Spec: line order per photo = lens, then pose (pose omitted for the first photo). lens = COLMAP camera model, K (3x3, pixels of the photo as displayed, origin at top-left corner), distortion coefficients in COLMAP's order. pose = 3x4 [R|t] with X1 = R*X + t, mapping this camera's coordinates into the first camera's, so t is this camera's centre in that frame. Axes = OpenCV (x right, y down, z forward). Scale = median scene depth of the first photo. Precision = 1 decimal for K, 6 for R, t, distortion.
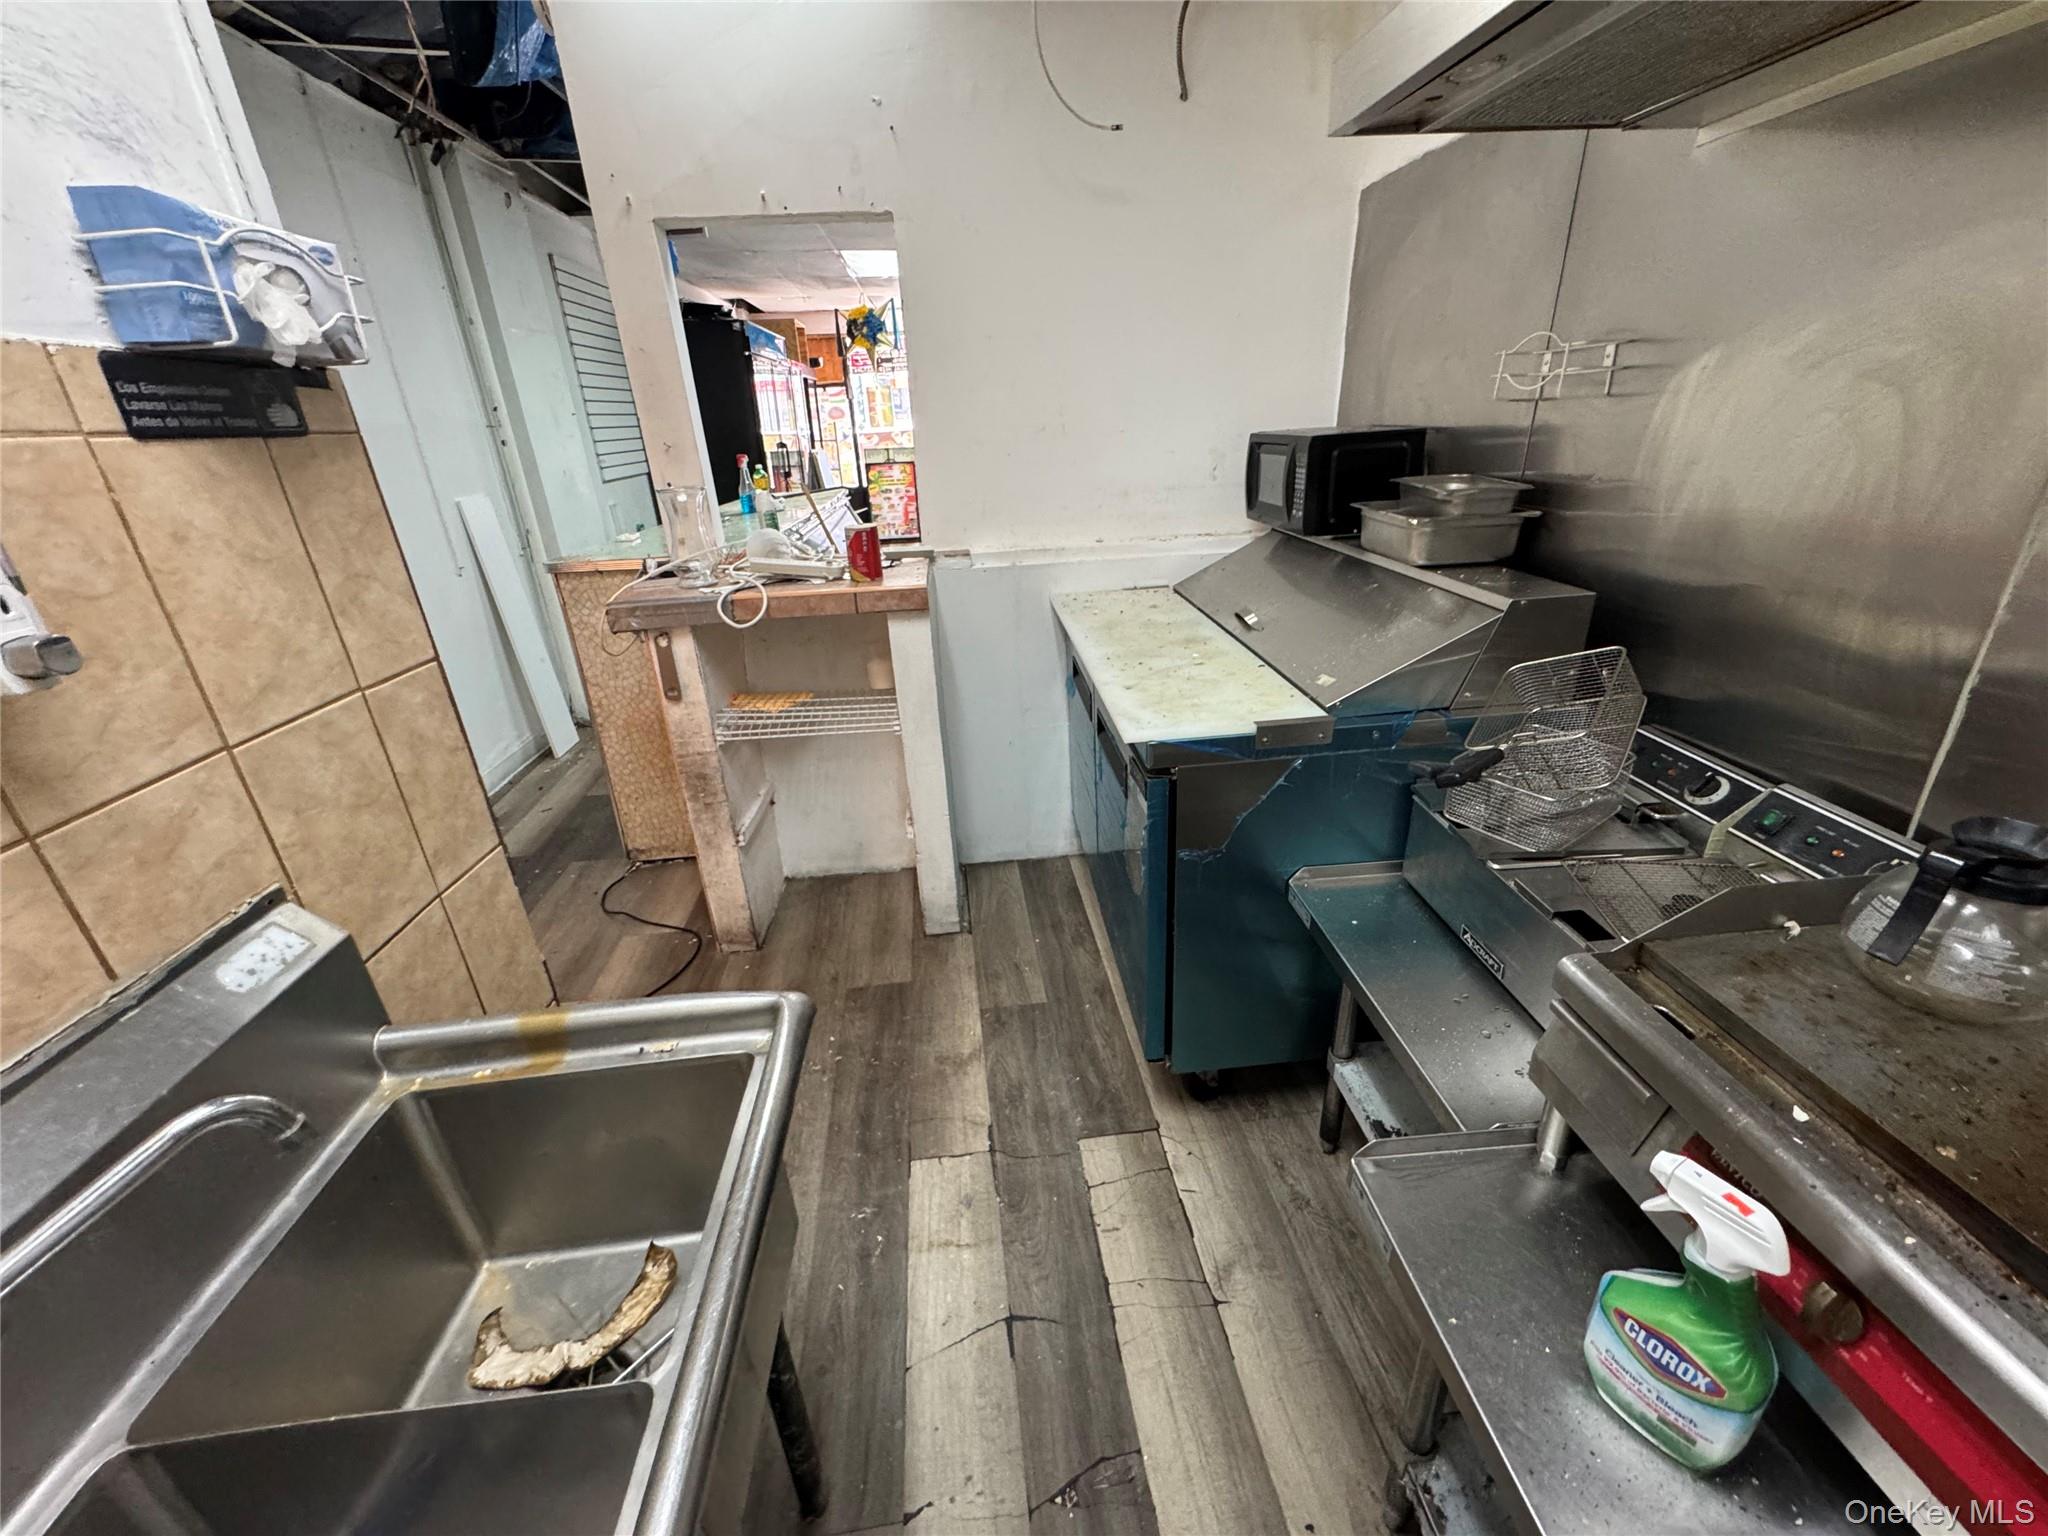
lens RADIAL K [[820.8, 0, 1032.4], [0, 820.8, 766.8], [0, 0, 1]] dist [-0.002224, -0.000309]
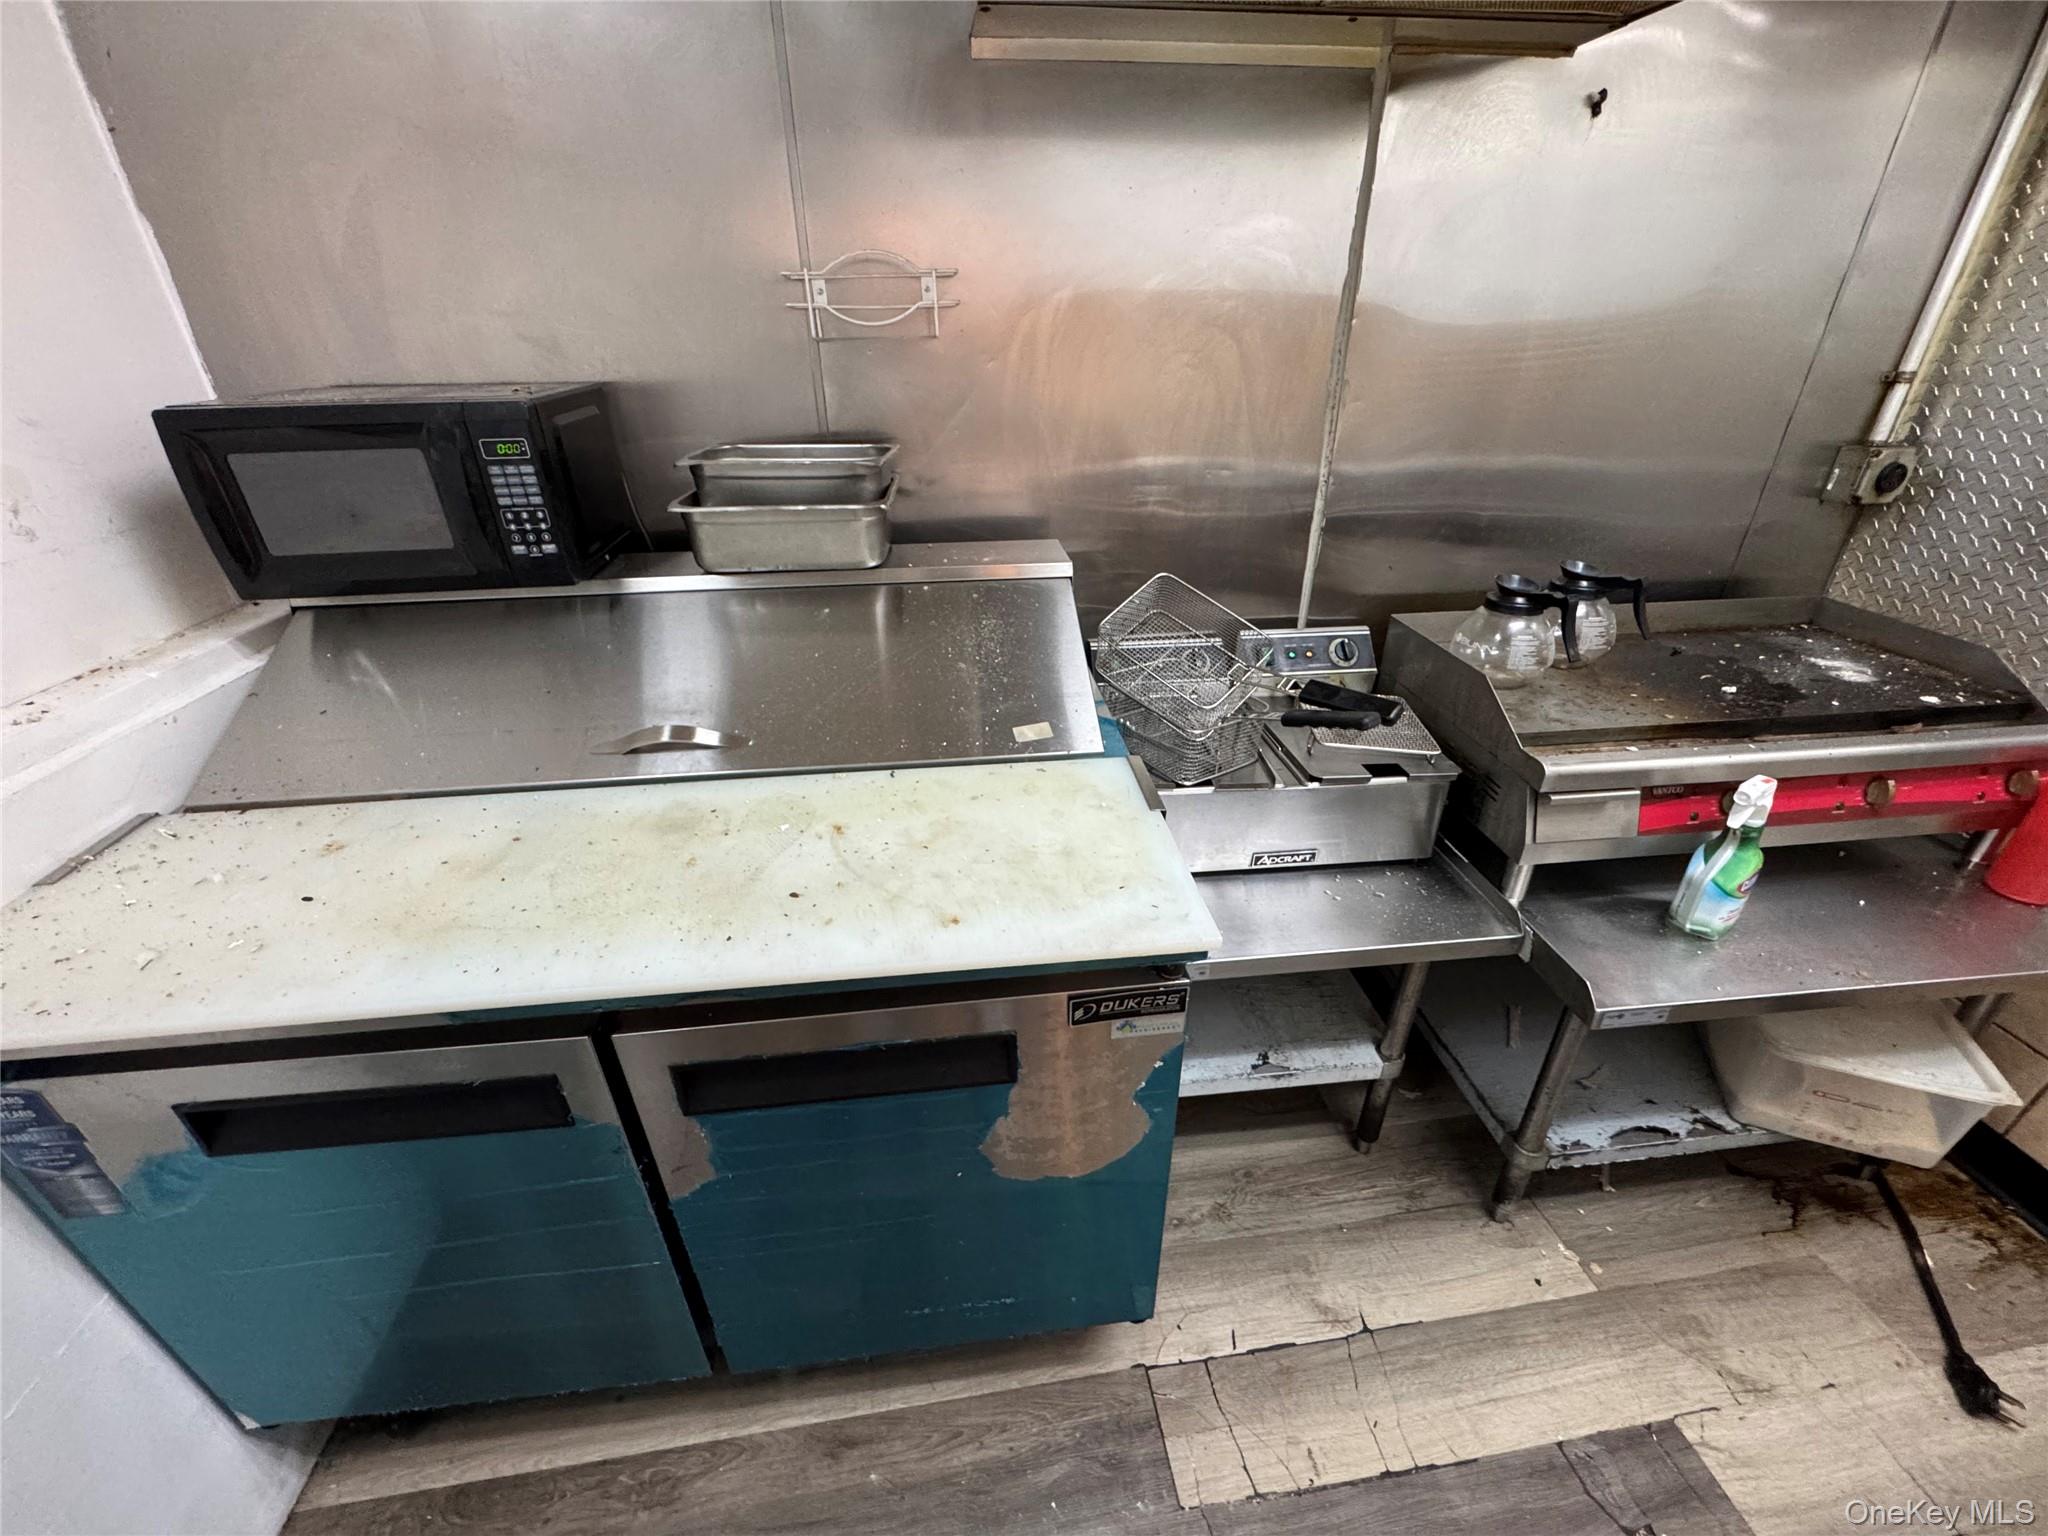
lens RADIAL K [[820.8, 0, 1029.7], [0, 820.8, 763.0], [0, 0, 1]] dist [-0.002224, -0.000309]
pose [[-0.025874, -0.432730, 0.901152, -0.296818], [0.401704, 0.820970, 0.405761, -0.368834], [-0.915404, 0.372495, 0.152588, 0.888688]]
